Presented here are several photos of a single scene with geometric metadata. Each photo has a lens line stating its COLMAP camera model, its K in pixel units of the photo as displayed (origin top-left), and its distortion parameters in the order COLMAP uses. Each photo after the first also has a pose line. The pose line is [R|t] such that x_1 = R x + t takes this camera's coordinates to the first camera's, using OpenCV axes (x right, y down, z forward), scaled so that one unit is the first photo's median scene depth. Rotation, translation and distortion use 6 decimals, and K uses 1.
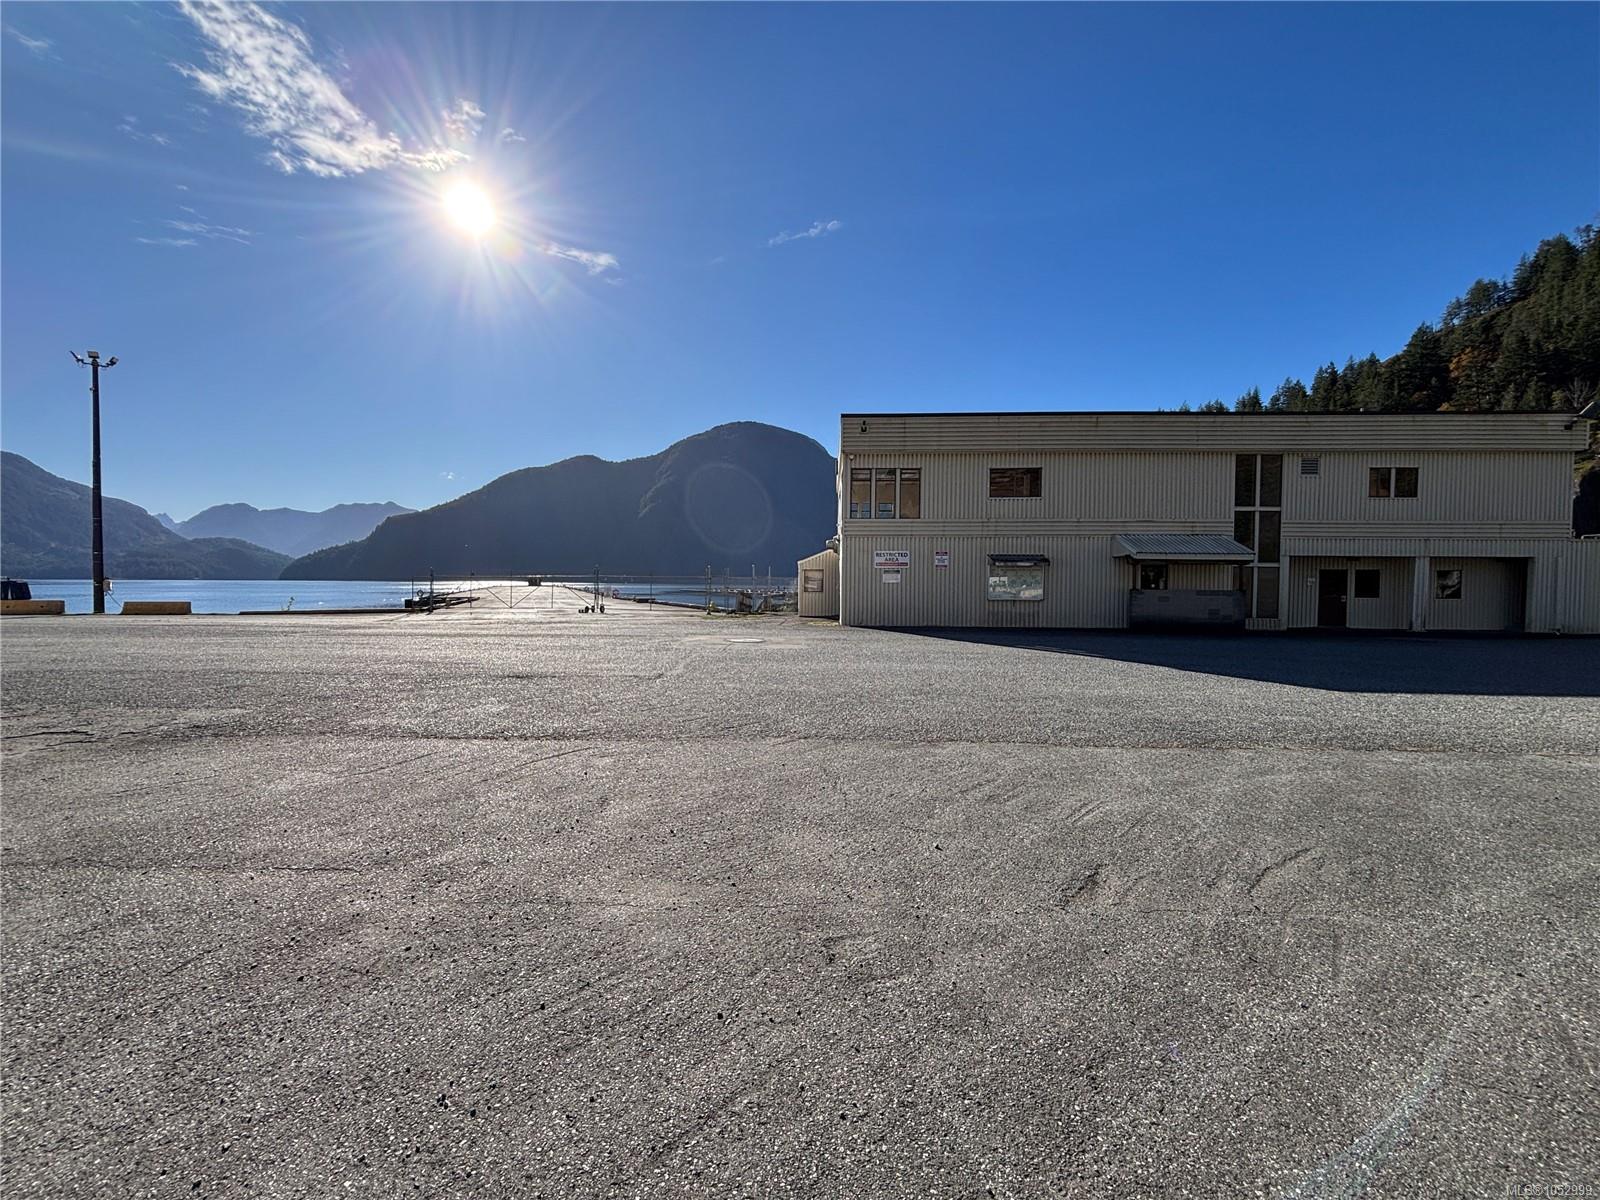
lens RADIAL K [[641.6, 0, 800.0], [0, 641.6, 600.0], [0, 0, 1]] dist [-0.001226, -0.000156]
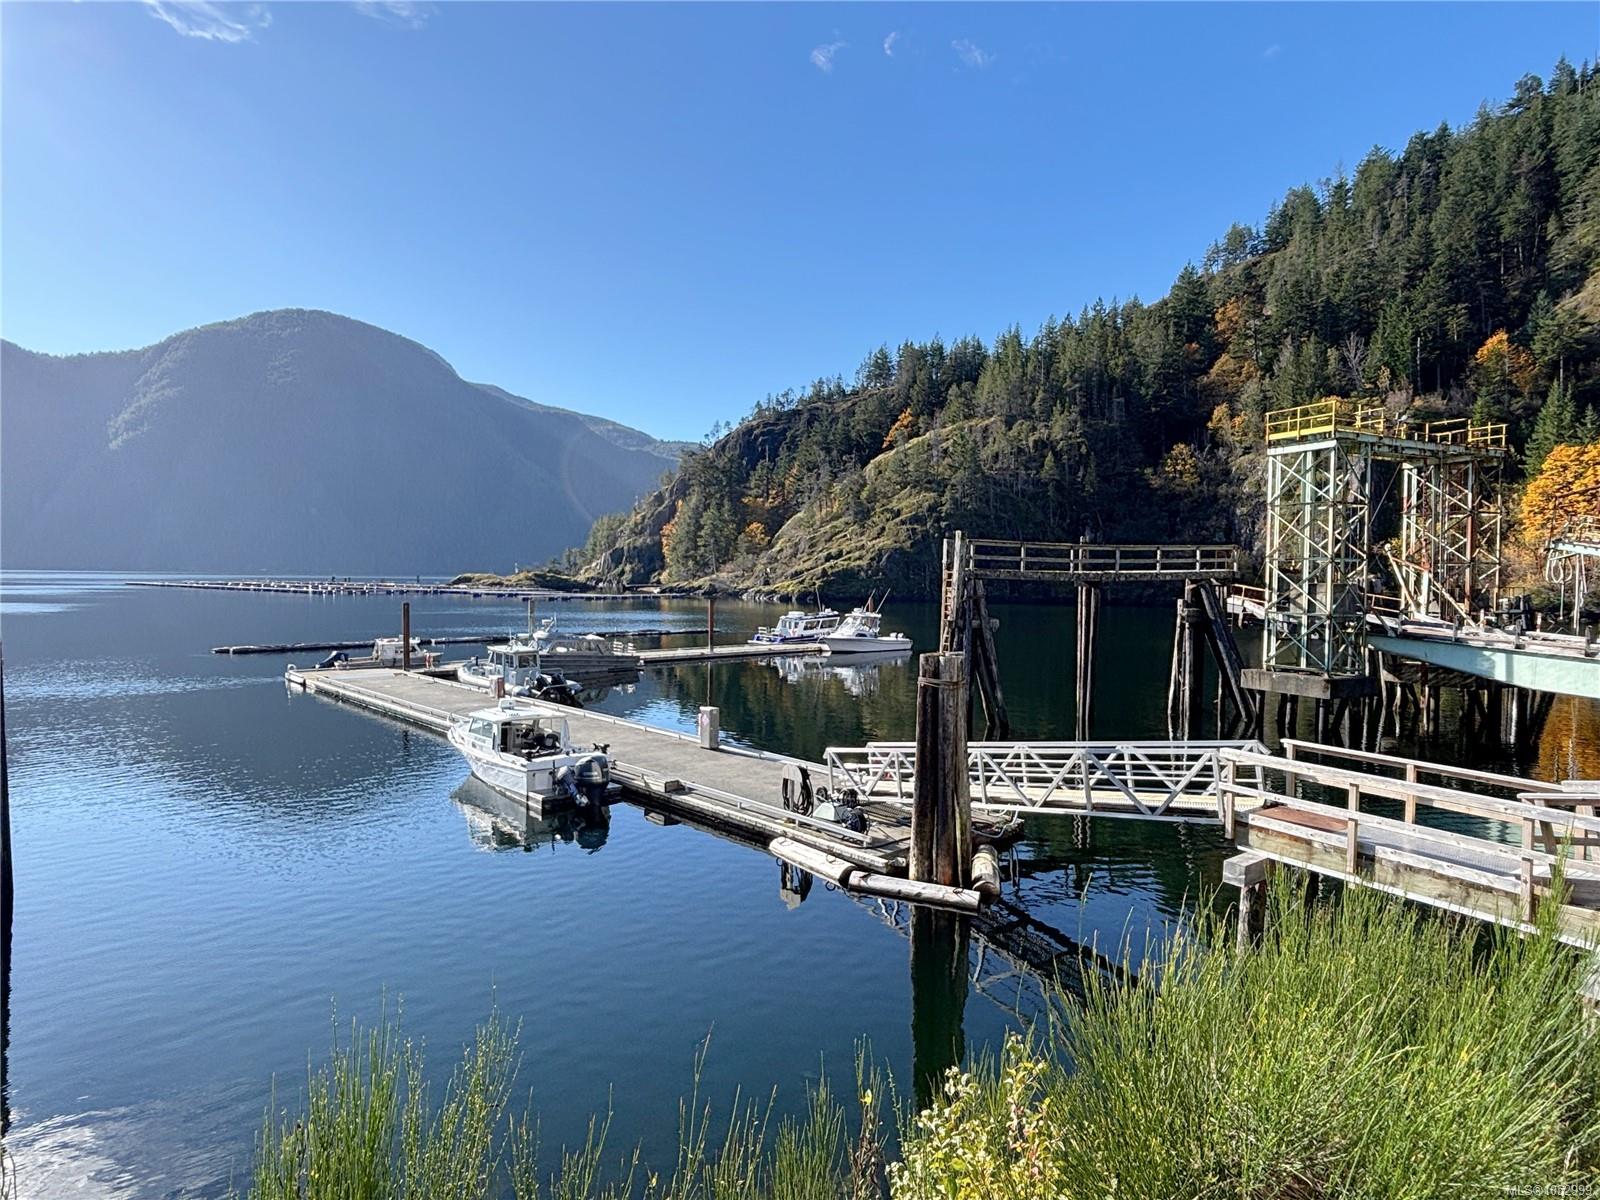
lens RADIAL K [[887.7, 0, 800.0], [0, 887.7, 600.0], [0, 0, 1]] dist [-0.000705, -0.001145]
pose [[0.921190, -0.006840, 0.389053, 0.564807], [0.005372, 0.999974, 0.004860, -0.035538], [-0.389076, -0.002387, 0.921202, 1.321908]]
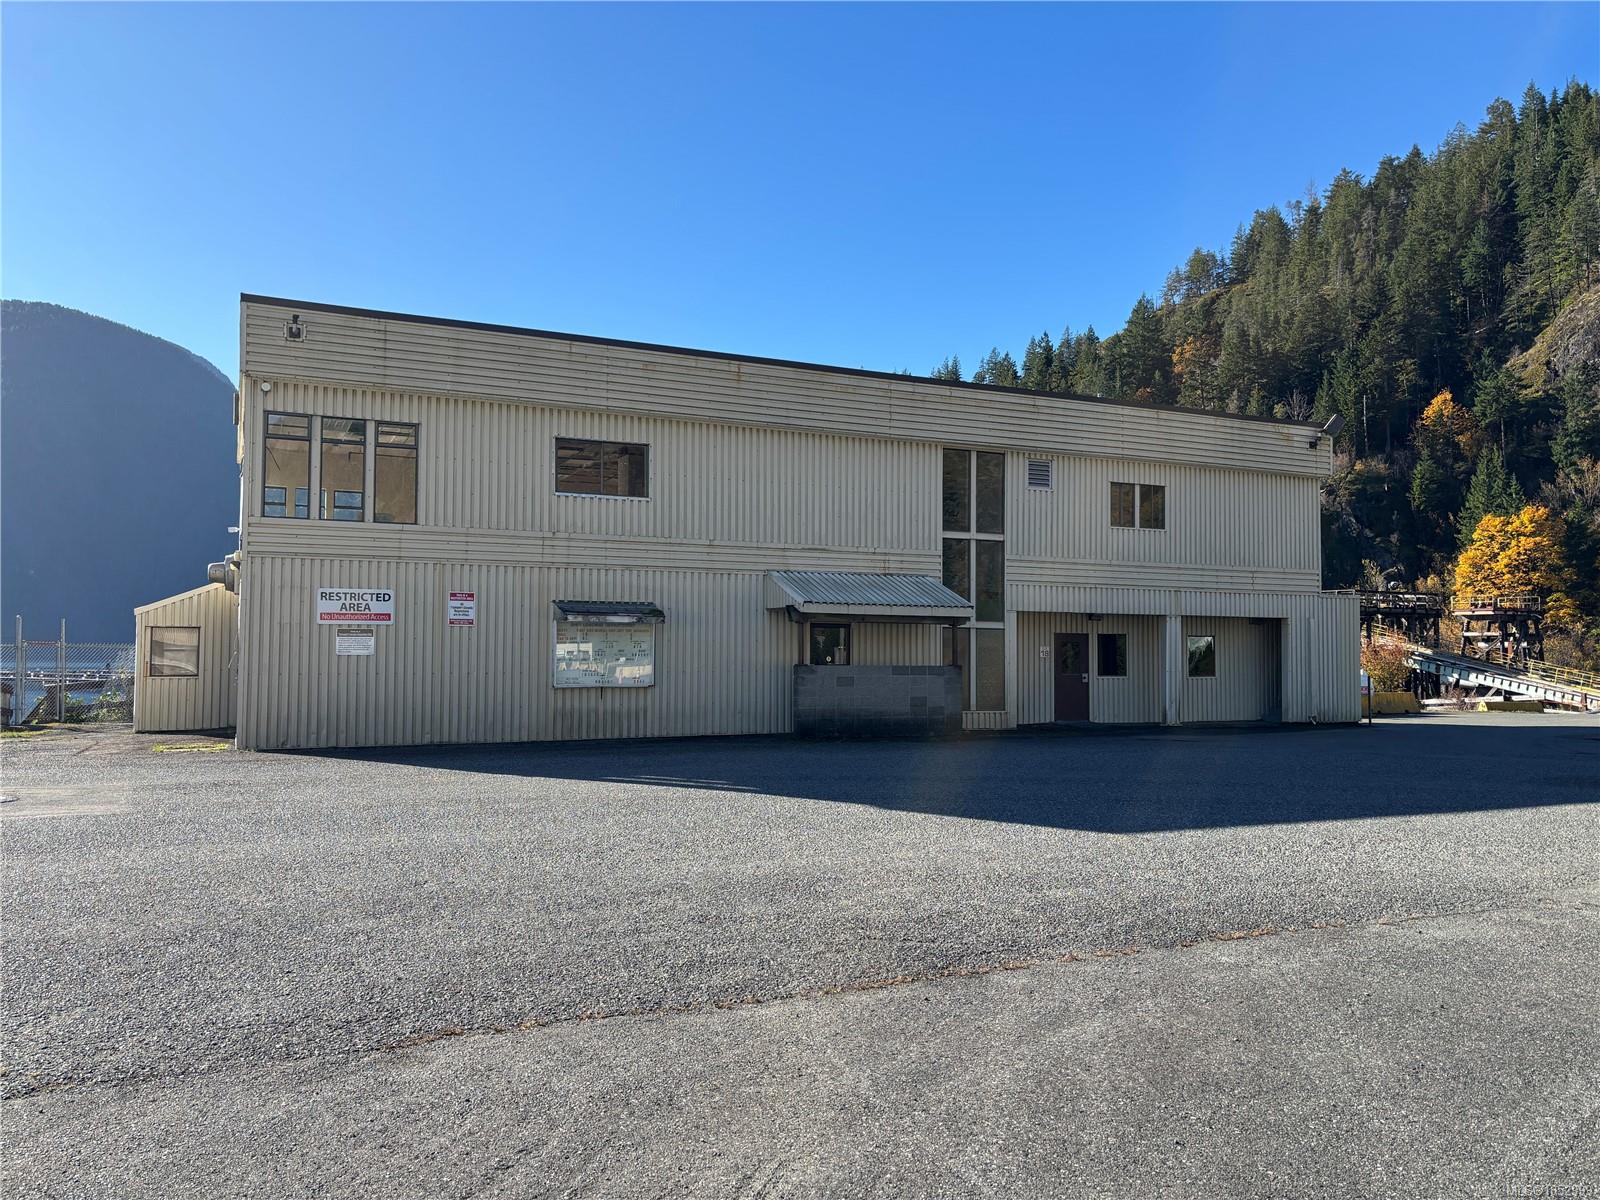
lens RADIAL K [[1197.7, 0, 800.0], [0, 1197.7, 600.0], [0, 0, 1]] dist [0.003636, 0.000375]
pose [[0.884996, 0.018663, 0.465224, 0.017891], [0.014852, 0.997556, -0.068271, -0.001708], [-0.465362, 0.067329, 0.882556, 0.046489]]
